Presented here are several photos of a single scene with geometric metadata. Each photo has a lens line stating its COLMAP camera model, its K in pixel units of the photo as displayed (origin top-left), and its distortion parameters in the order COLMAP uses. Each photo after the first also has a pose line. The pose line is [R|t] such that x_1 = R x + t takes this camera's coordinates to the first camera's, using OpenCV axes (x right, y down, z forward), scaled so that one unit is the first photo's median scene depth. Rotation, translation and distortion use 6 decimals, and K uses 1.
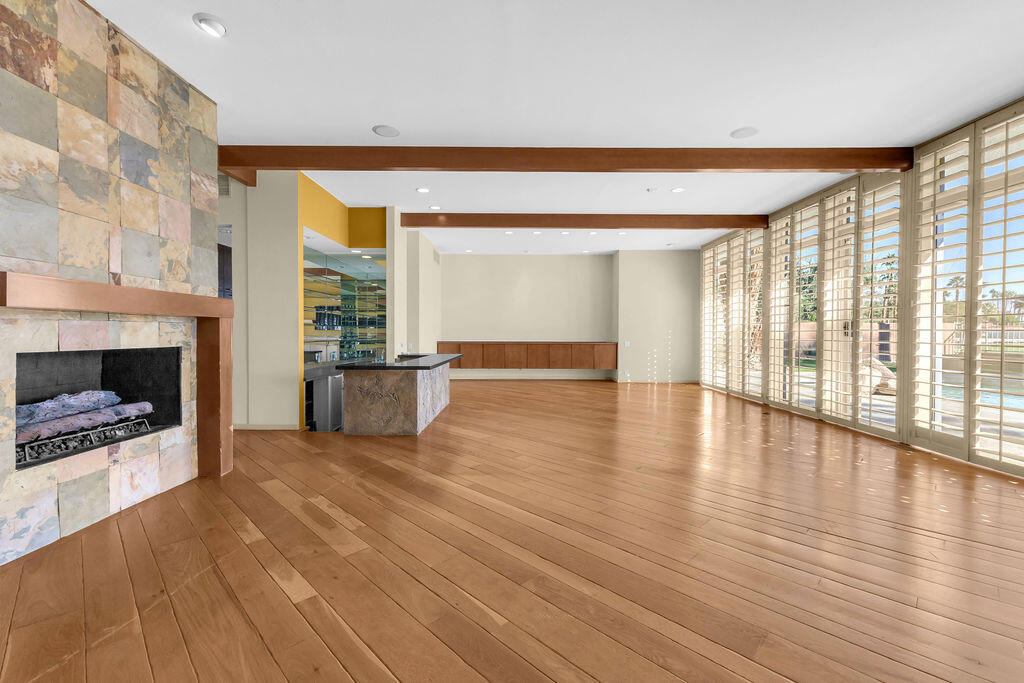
lens RADIAL K [[441.0, 0, 515.9], [0, 441.0, 338.1], [0, 0, 1]] dist [0.011629, -0.002093]
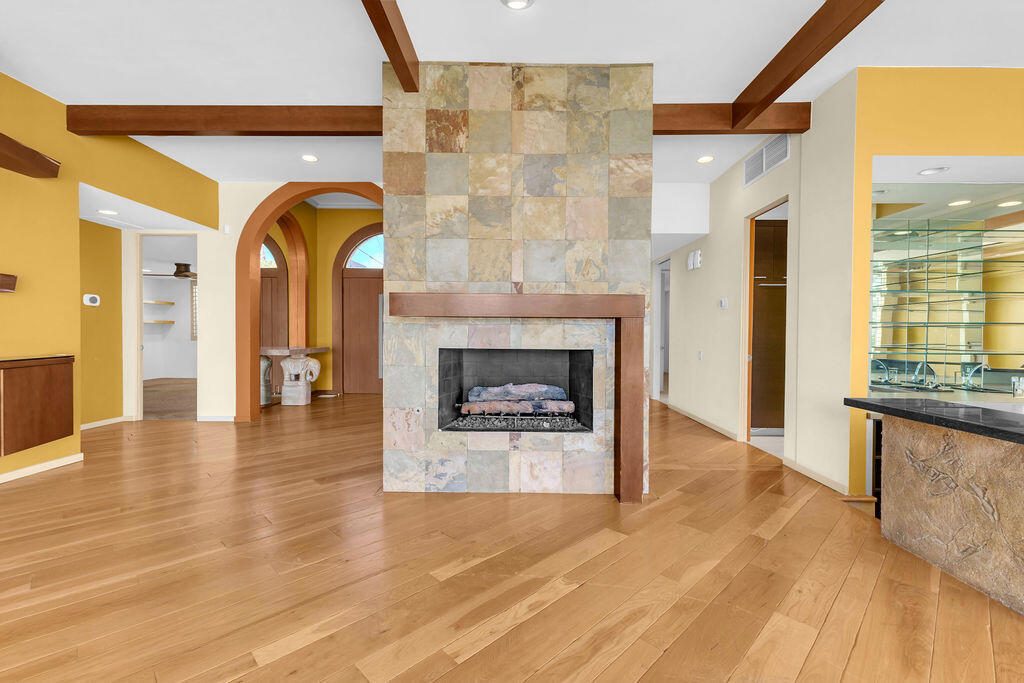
lens RADIAL K [[441.0, 0, 513.3], [0, 441.0, 337.8], [0, 0, 1]] dist [0.011629, -0.002093]
pose [[-0.008806, 0.008798, -0.999923, 0.206565], [-0.018452, 0.999790, 0.008959, -0.012173], [0.999791, 0.018530, -0.008642, 0.898535]]
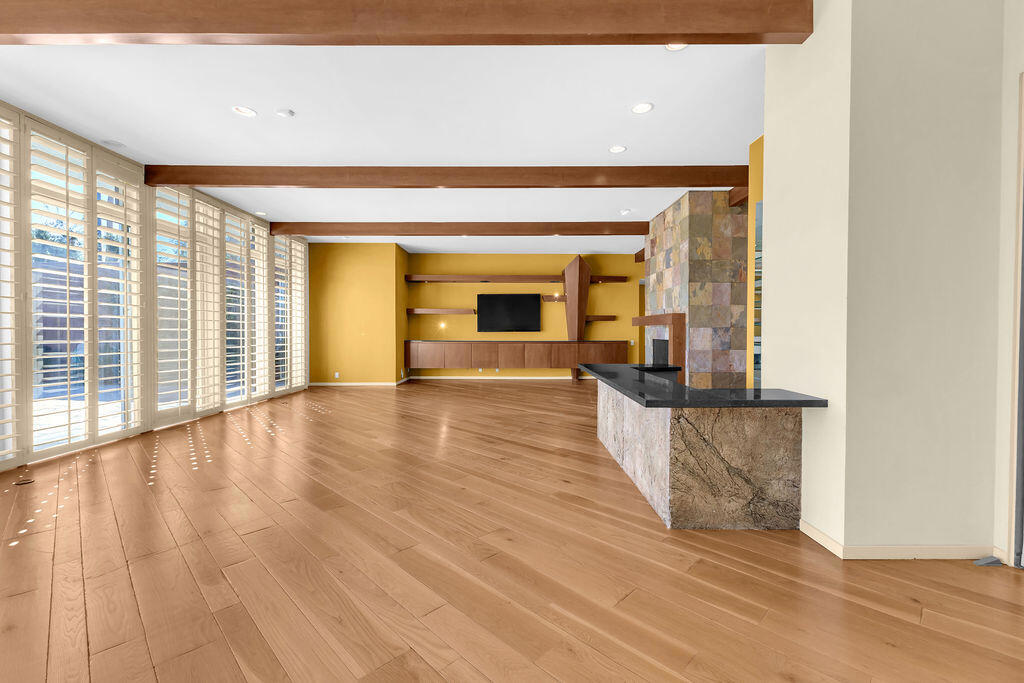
lens RADIAL K [[441.0, 0, 515.0], [0, 441.0, 337.3], [0, 0, 1]] dist [0.011629, -0.002093]
pose [[-0.999969, 0.002454, 0.007465, -0.069328], [0.002664, 0.999596, 0.028285, -0.052768], [-0.007393, 0.028304, -0.999572, 3.144082]]
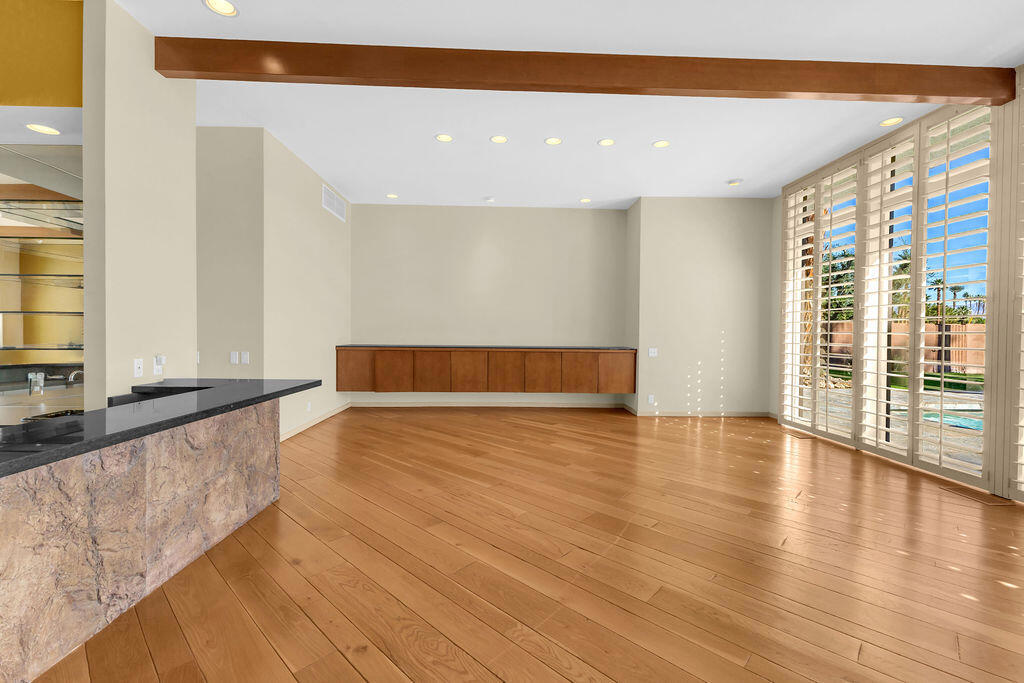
lens RADIAL K [[441.0, 0, 514.5], [0, 441.0, 338.5], [0, 0, 1]] dist [0.011629, -0.002093]
pose [[0.999489, 0.006849, 0.031222, 0.141426], [-0.006888, 0.999976, 0.001153, -0.015715], [-0.031214, -0.001367, 0.999512, 1.320766]]
